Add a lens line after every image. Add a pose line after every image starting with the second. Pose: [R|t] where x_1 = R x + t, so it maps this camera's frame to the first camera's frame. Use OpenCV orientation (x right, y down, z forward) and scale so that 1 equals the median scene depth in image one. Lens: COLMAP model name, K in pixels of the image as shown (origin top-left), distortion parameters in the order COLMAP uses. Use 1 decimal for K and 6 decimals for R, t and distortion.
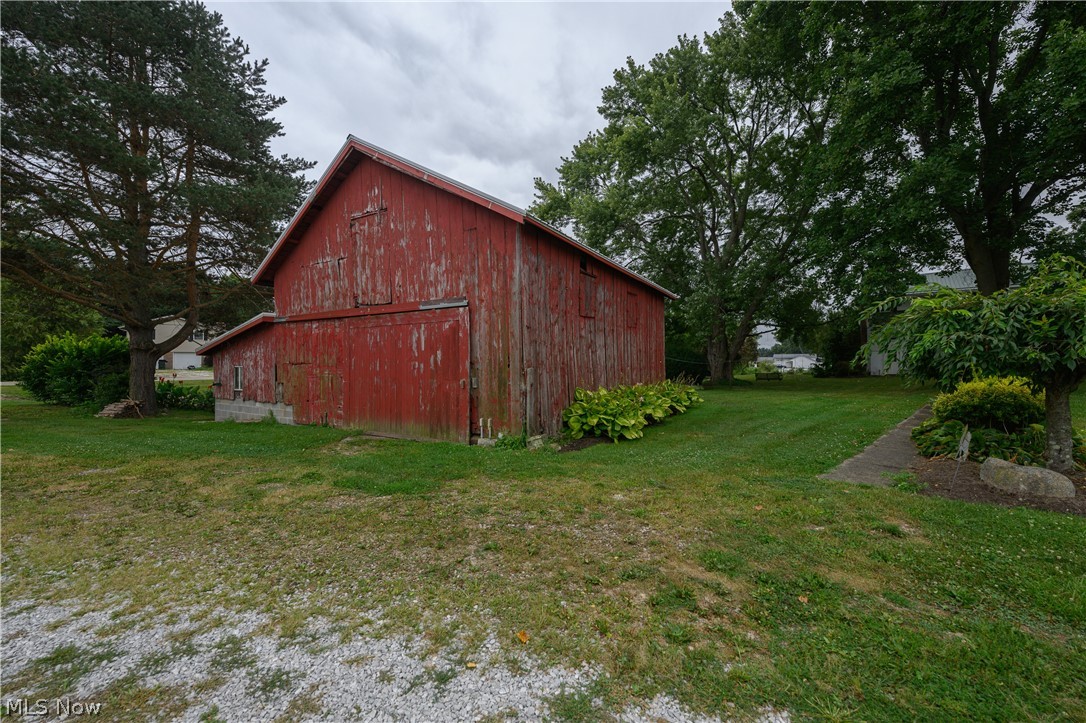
lens RADIAL K [[439.8, 0, 542.7], [0, 439.8, 358.3], [0, 0, 1]] dist [-0.002813, -0.000188]
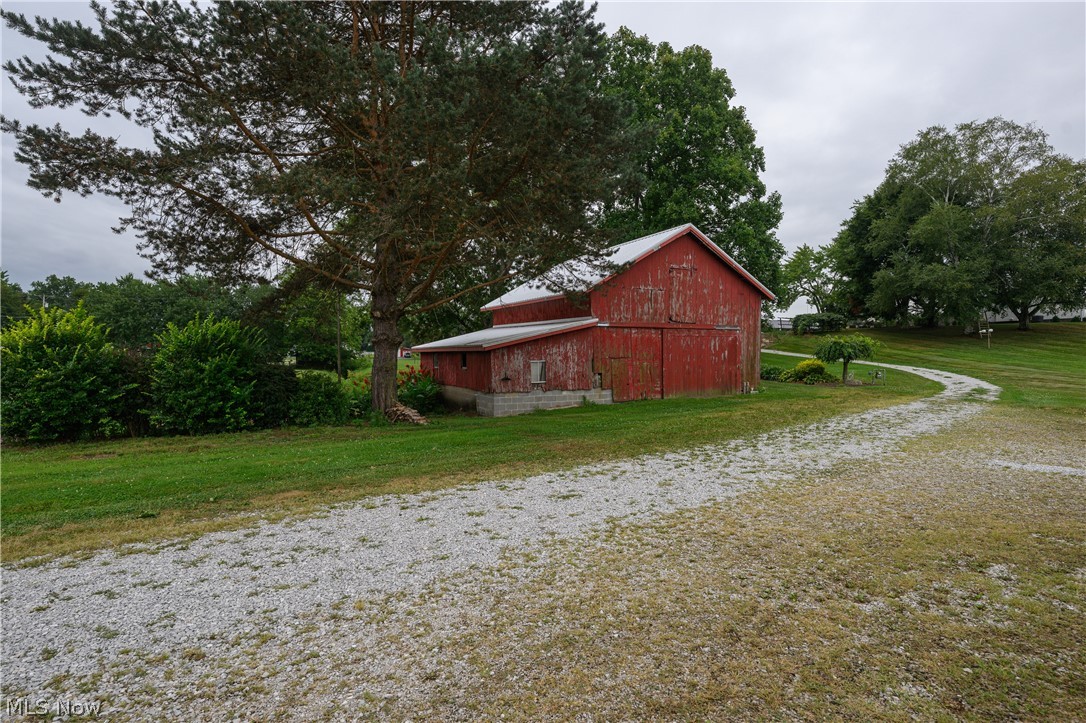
lens RADIAL K [[561.5, 0, 541.5], [0, 561.5, 361.6], [0, 0, 1]] dist [0.000534, -0.000046]
pose [[0.528002, -0.008797, 0.849198, -2.327507], [-0.004701, 0.999901, 0.013281, 0.001432], [-0.849230, -0.011005, 0.527908, 0.301457]]
